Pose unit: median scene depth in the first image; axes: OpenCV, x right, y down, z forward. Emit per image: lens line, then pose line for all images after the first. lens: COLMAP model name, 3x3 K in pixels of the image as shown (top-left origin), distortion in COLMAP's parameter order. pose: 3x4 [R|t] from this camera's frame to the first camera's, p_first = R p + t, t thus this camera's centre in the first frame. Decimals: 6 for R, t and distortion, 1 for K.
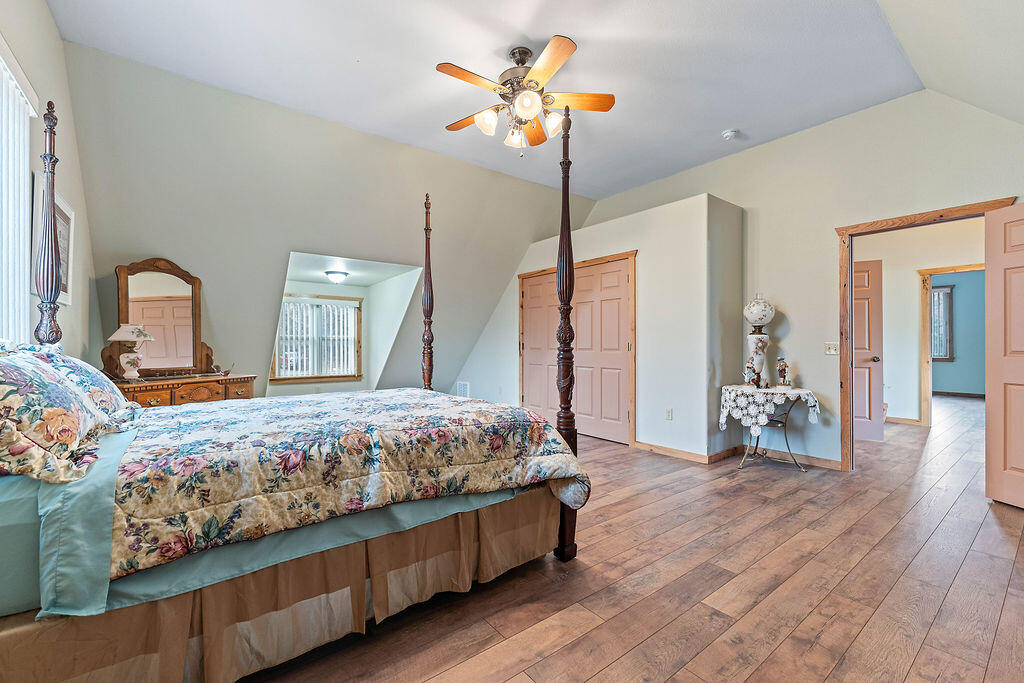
lens RADIAL K [[428.9, 0, 506.2], [0, 428.9, 342.6], [0, 0, 1]] dist [-0.000023, -0.000213]
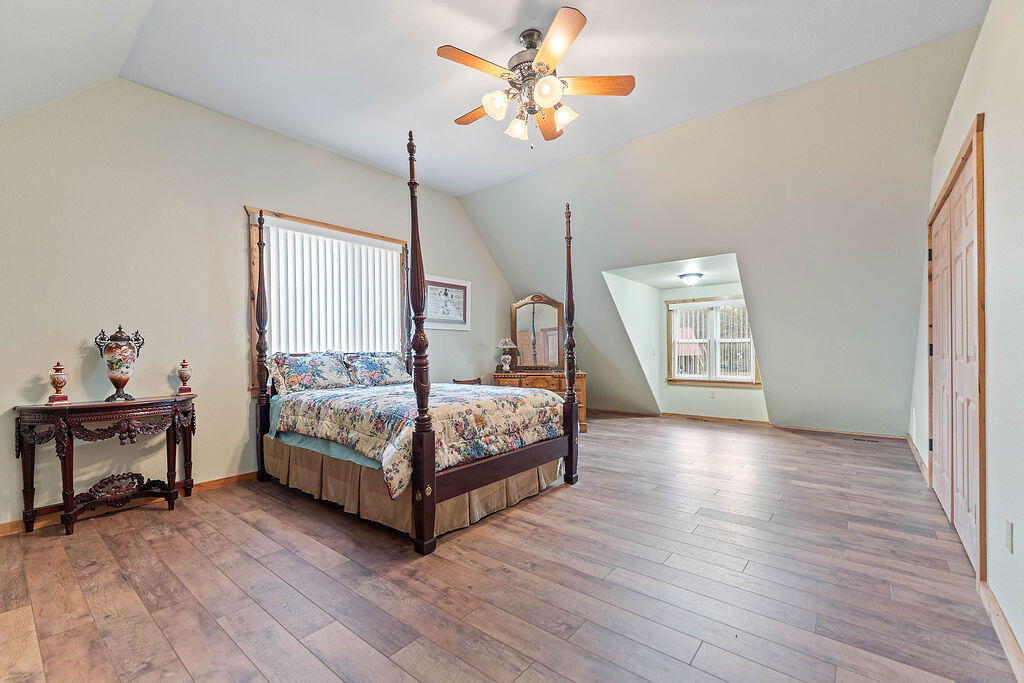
lens RADIAL K [[428.9, 0, 506.6], [0, 428.9, 349.3], [0, 0, 1]] dist [-0.000023, -0.000213]
pose [[0.233235, -0.003302, -0.972415, 1.461985], [0.015445, 0.999881, 0.000309, 0.001477], [0.972298, -0.015091, 0.233258, 1.141424]]
